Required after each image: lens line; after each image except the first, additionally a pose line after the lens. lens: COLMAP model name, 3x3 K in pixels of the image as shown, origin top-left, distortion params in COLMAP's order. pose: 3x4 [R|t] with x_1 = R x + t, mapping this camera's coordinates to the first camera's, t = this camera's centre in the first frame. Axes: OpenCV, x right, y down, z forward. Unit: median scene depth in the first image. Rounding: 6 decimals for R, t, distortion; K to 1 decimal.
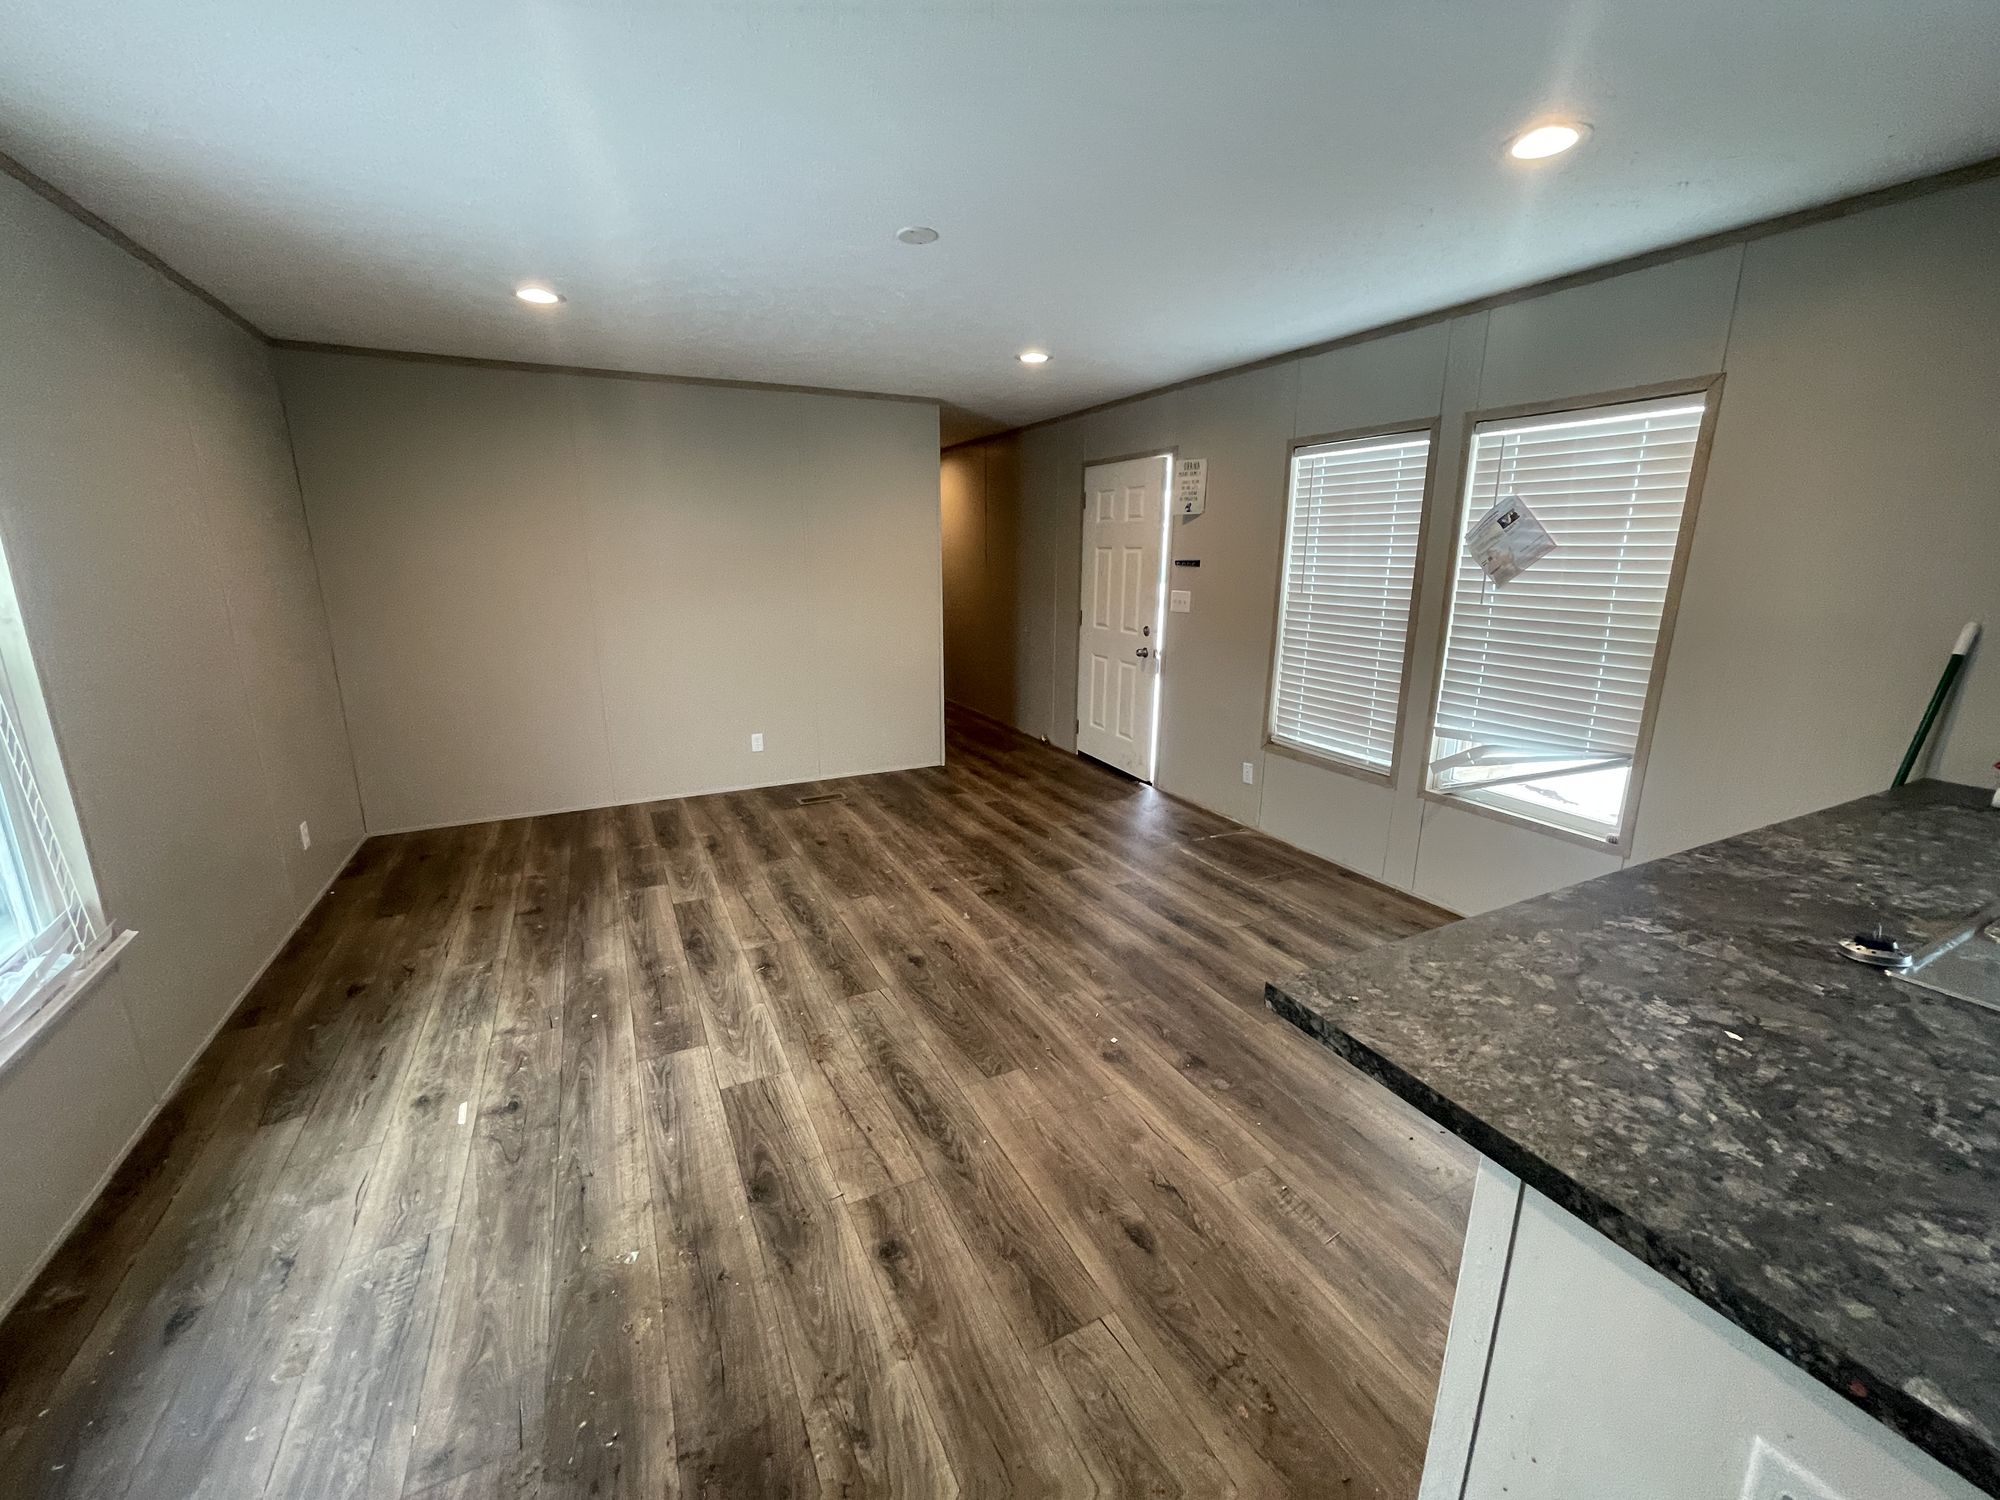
lens RADIAL K [[795.0, 0, 991.0], [0, 795.0, 753.1], [0, 0, 1]] dist [-0.007217, 0.001485]
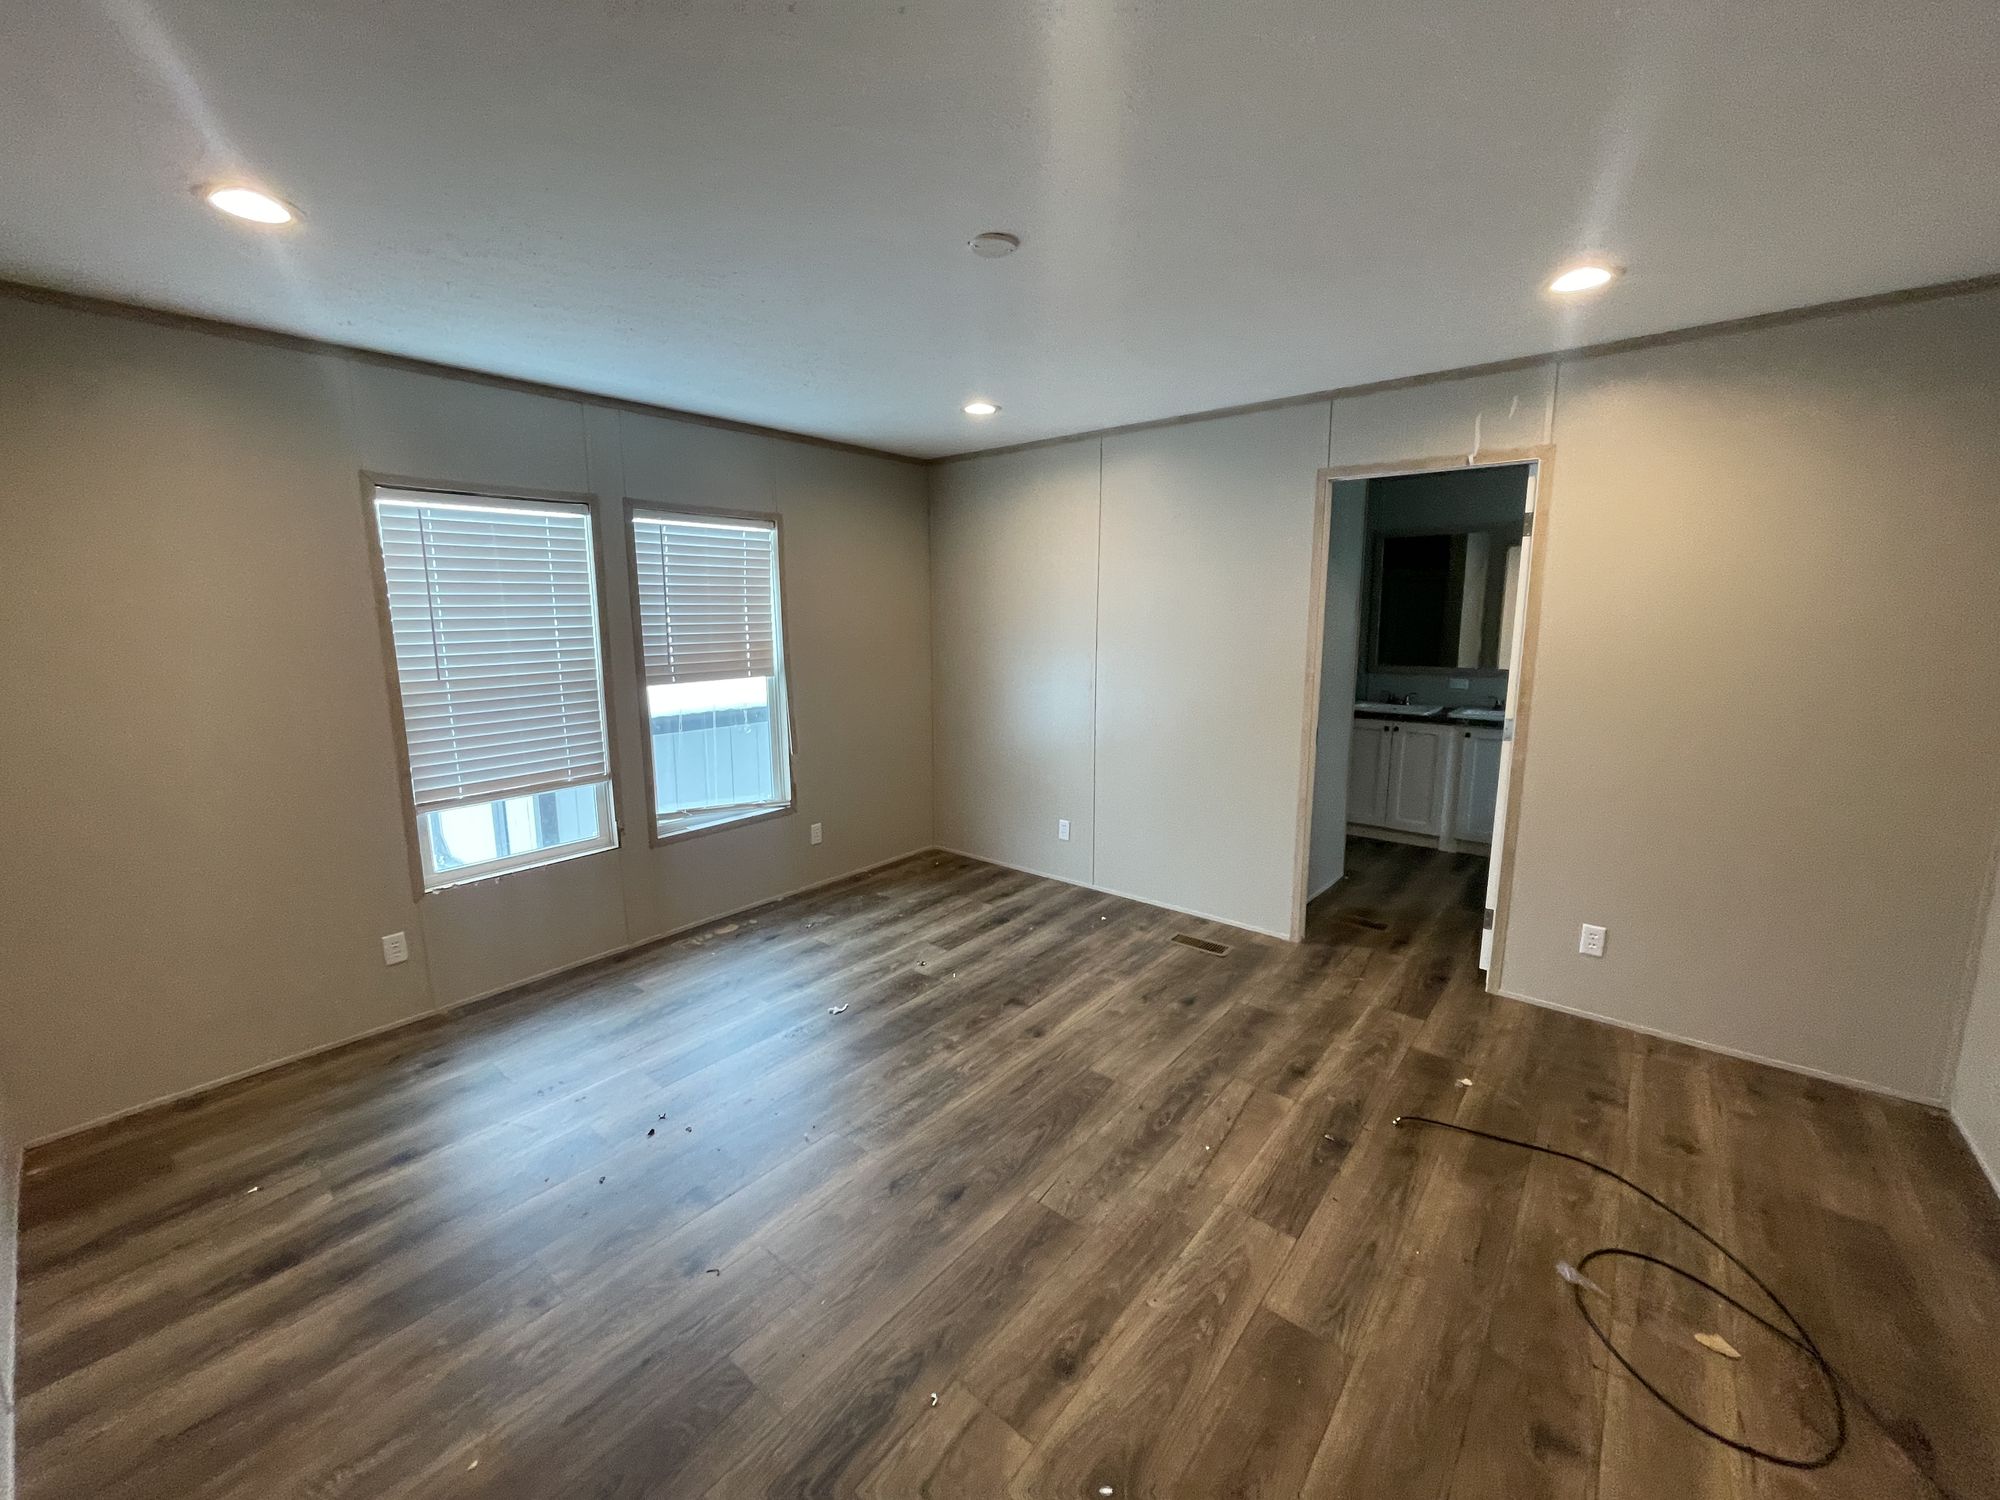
lens RADIAL K [[795.0, 0, 1002.1], [0, 795.0, 749.5], [0, 0, 1]] dist [-0.007217, 0.001485]
pose [[-0.410329, -0.161573, 0.897510, -0.814622], [0.219663, 0.937690, 0.269233, -0.362218], [-0.885087, 0.307624, -0.349269, 1.356666]]
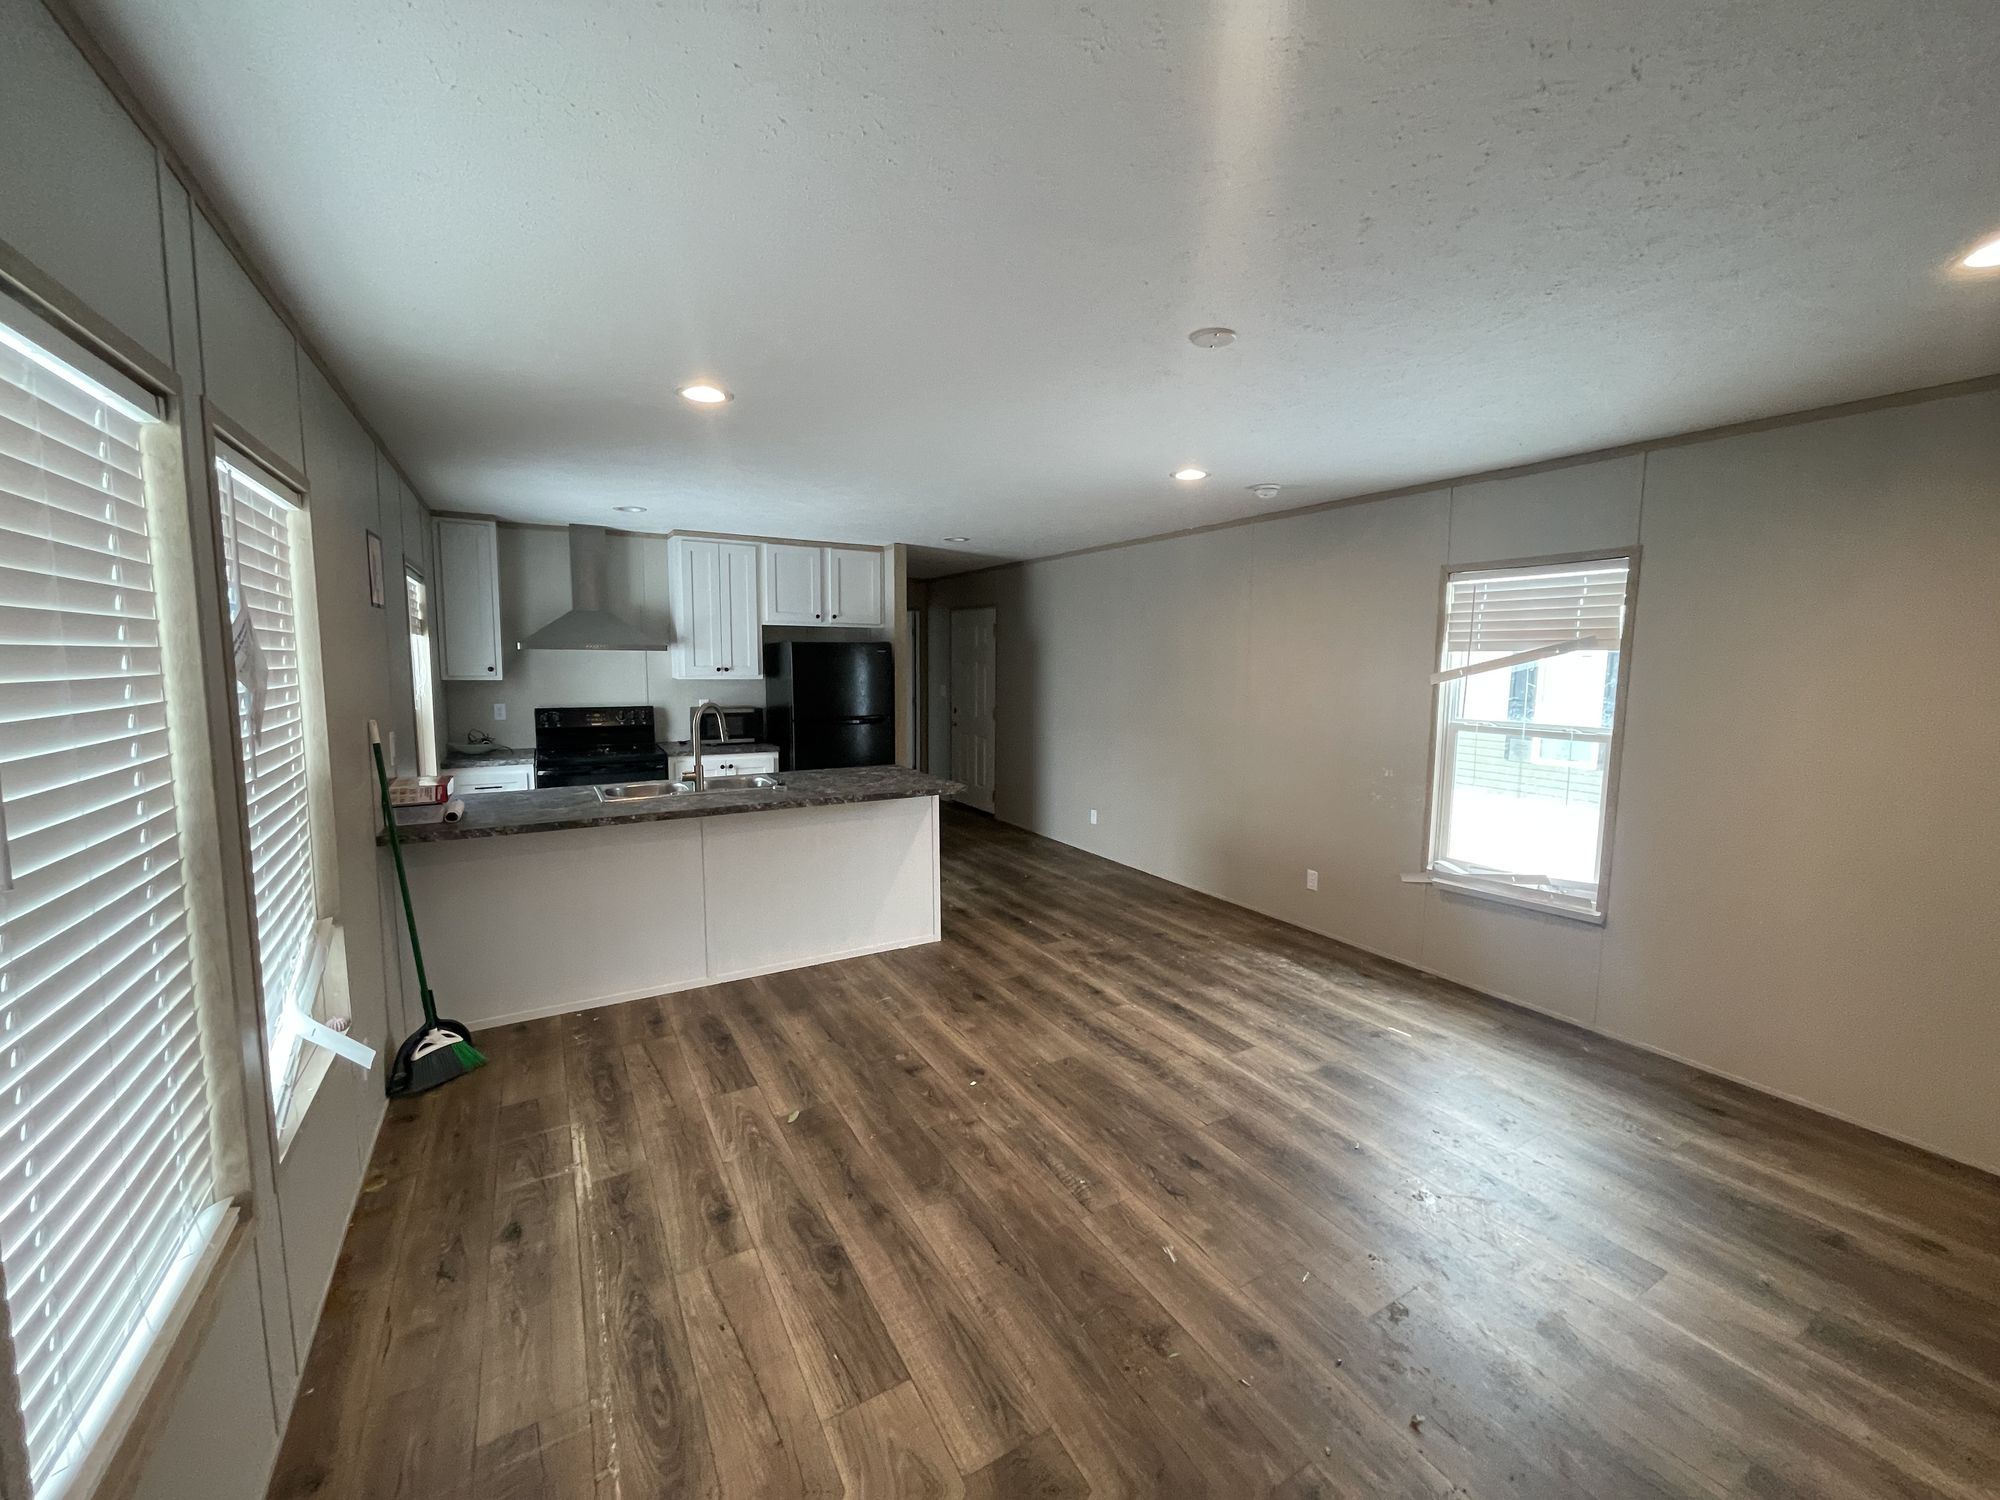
lens RADIAL K [[795.0, 0, 993.1], [0, 795.0, 767.5], [0, 0, 1]] dist [-0.007217, 0.001485]
pose [[-0.998175, -0.004427, -0.060232, 0.151732], [-0.026525, 0.928108, 0.371365, -0.389269], [0.054258, 0.372285, -0.926531, 1.462704]]
